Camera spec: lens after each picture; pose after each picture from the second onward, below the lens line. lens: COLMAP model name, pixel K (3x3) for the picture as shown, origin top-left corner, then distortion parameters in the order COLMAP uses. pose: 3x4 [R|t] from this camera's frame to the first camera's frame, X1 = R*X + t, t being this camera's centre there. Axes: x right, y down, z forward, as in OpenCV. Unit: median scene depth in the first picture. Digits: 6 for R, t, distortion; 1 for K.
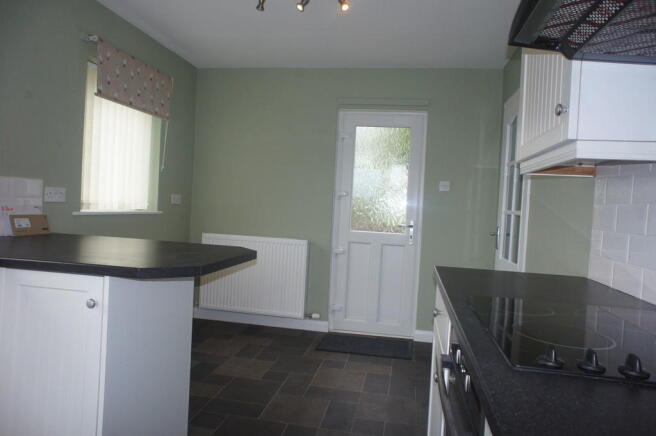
lens RADIAL K [[463.6, 0, 328.0], [0, 463.6, 218.0], [0, 0, 1]] dist [0.004422, 0.000748]
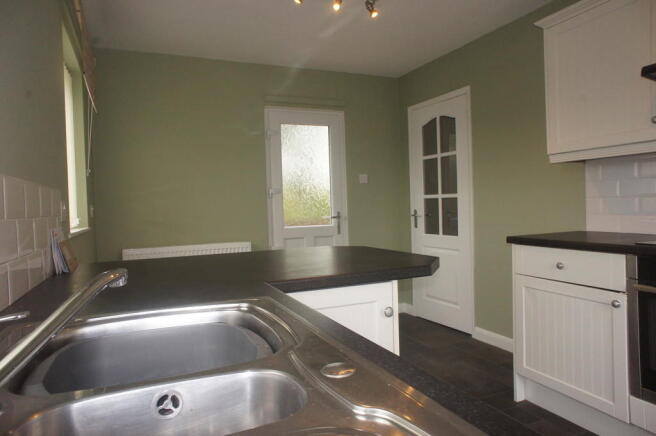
lens RADIAL K [[466.8, 0, 328.0], [0, 466.8, 218.0], [0, 0, 1]] dist [-0.000230, 0.000217]
pose [[0.840128, -0.093790, 0.534217, -0.428073], [0.088521, 0.995440, 0.035554, -0.021293], [-0.535116, 0.017419, 0.844599, 0.095444]]
